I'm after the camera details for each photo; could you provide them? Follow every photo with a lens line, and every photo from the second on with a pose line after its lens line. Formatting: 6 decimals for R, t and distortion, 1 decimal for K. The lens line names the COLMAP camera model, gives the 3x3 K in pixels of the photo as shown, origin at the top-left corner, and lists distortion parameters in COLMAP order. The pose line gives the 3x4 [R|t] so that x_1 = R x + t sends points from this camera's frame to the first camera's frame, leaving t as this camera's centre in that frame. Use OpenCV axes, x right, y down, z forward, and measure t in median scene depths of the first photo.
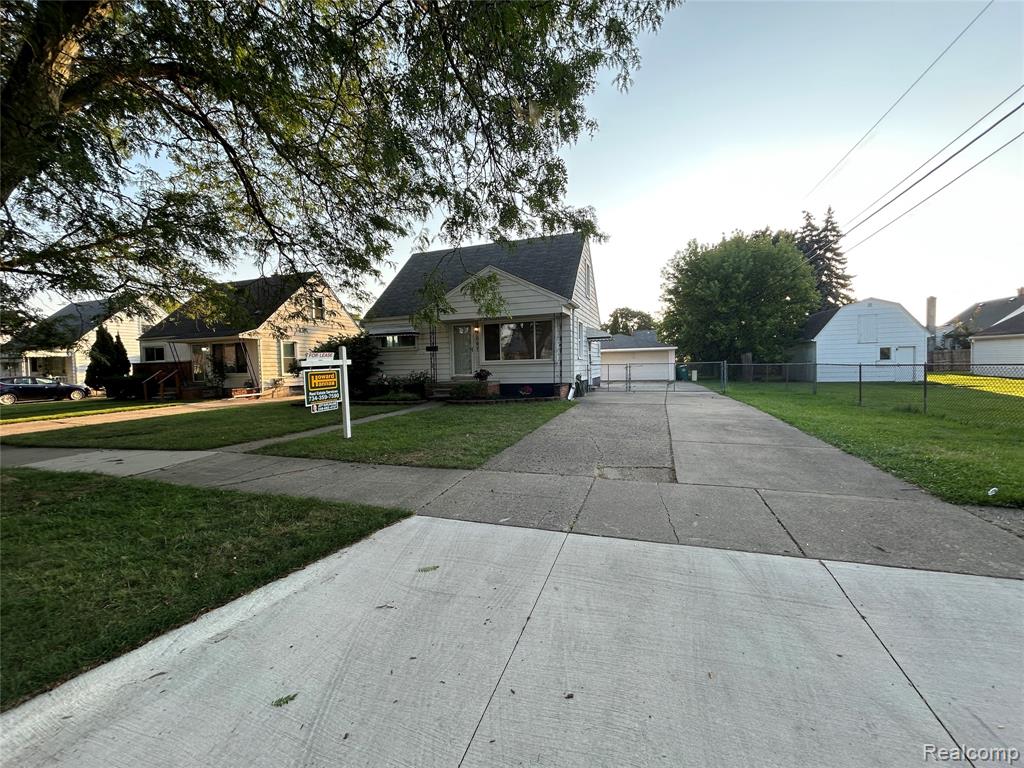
lens RADIAL K [[412.0, 0, 513.8], [0, 412.0, 377.5], [0, 0, 1]] dist [-0.000429, 0.000485]
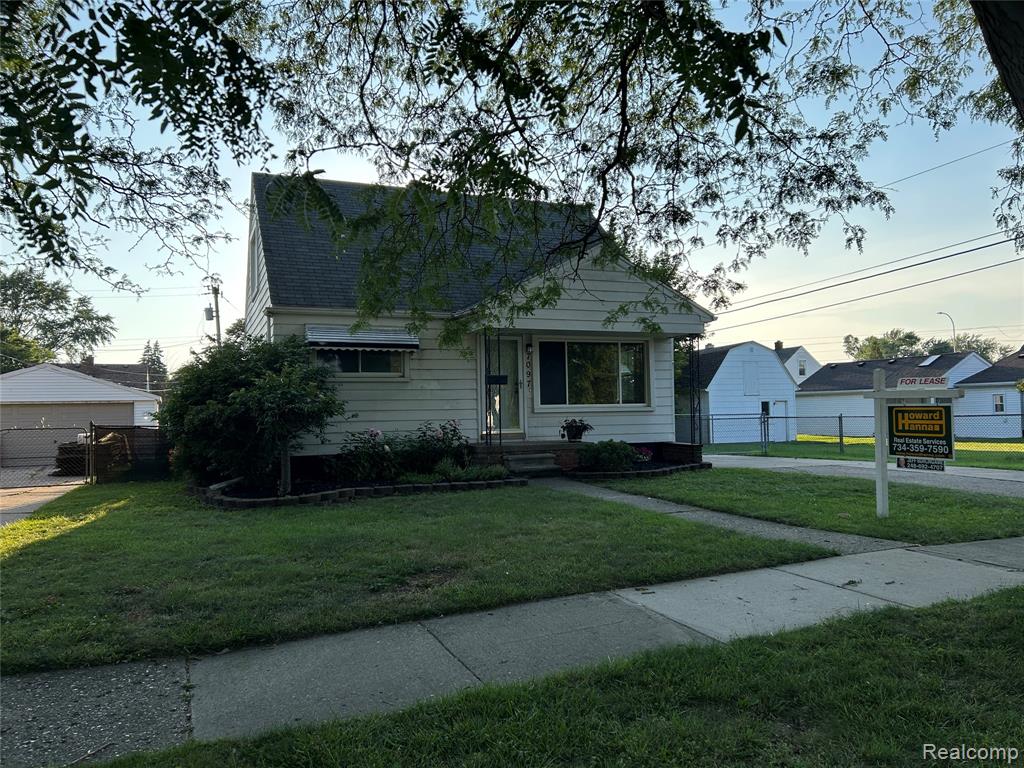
lens RADIAL K [[773.8, 0, 521.0], [0, 773.8, 387.3], [0, 0, 1]] dist [0.035330, -0.018652]
pose [[0.749657, 0.035190, 0.660890, -0.847271], [0.021644, 0.996748, -0.077625, 0.017923], [-0.661472, 0.072496, 0.746457, 0.242937]]
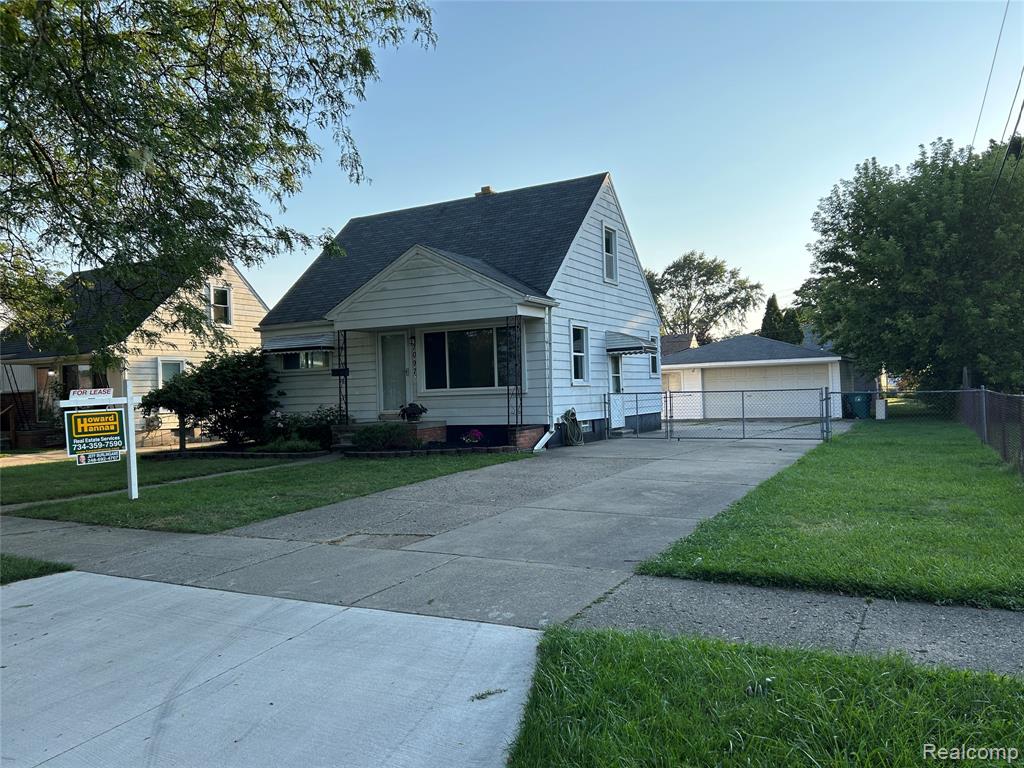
lens RADIAL K [[773.8, 0, 519.0], [0, 773.8, 384.7], [0, 0, 1]] dist [0.035330, -0.018652]
pose [[0.985244, -0.008821, -0.170927, 0.297125], [0.003151, 0.999436, -0.033420, -0.007992], [0.171126, 0.032388, 0.984717, -0.167728]]
